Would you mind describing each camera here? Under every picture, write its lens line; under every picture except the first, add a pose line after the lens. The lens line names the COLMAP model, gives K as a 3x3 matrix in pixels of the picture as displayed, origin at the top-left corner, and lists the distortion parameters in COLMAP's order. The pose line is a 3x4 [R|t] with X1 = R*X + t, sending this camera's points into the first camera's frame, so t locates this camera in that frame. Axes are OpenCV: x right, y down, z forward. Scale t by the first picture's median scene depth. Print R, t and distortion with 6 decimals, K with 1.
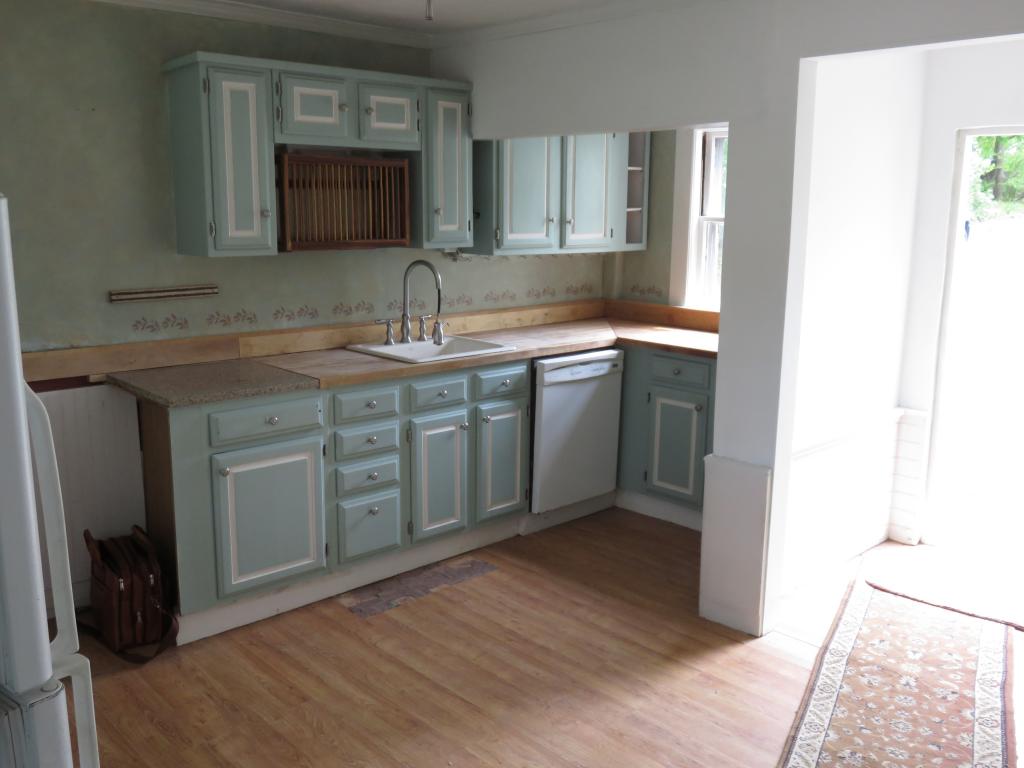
lens RADIAL K [[921.6, 0, 509.7], [0, 921.6, 383.6], [0, 0, 1]] dist [-0.019181, -0.007279]
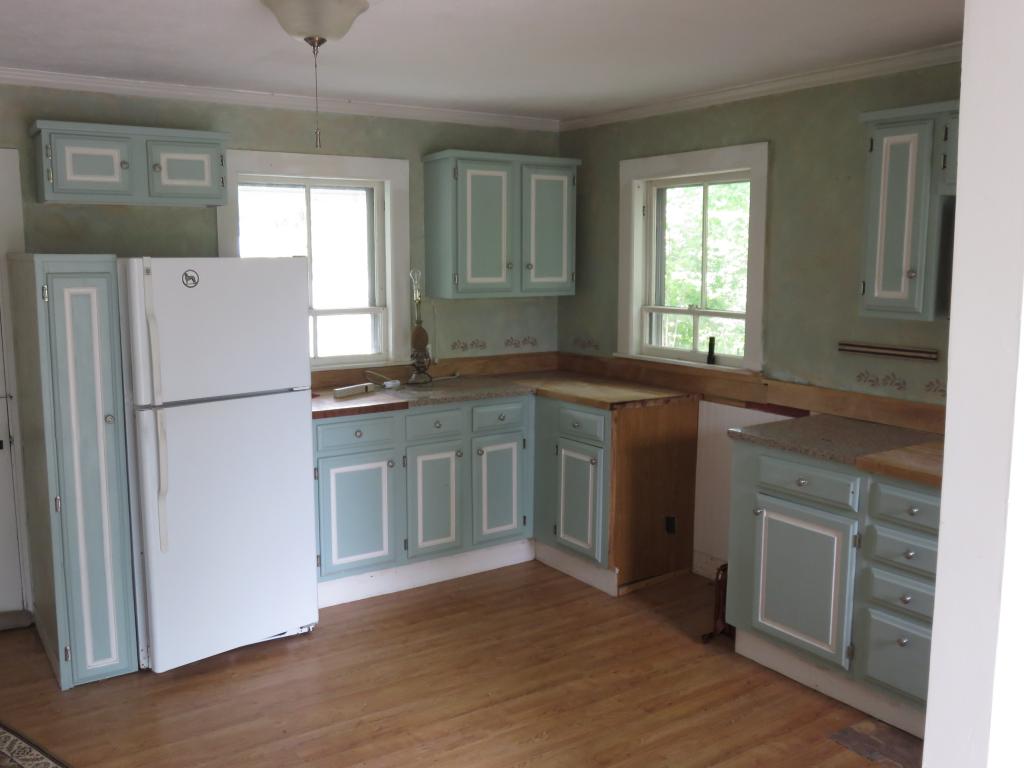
lens RADIAL K [[921.6, 0, 509.8], [0, 921.6, 383.7], [0, 0, 1]] dist [-0.019181, -0.007279]
pose [[-0.155877, 0.132881, -0.978798, 0.706889], [-0.194933, 0.967285, 0.162362, -0.153013], [0.968351, 0.216109, -0.124875, 0.768056]]
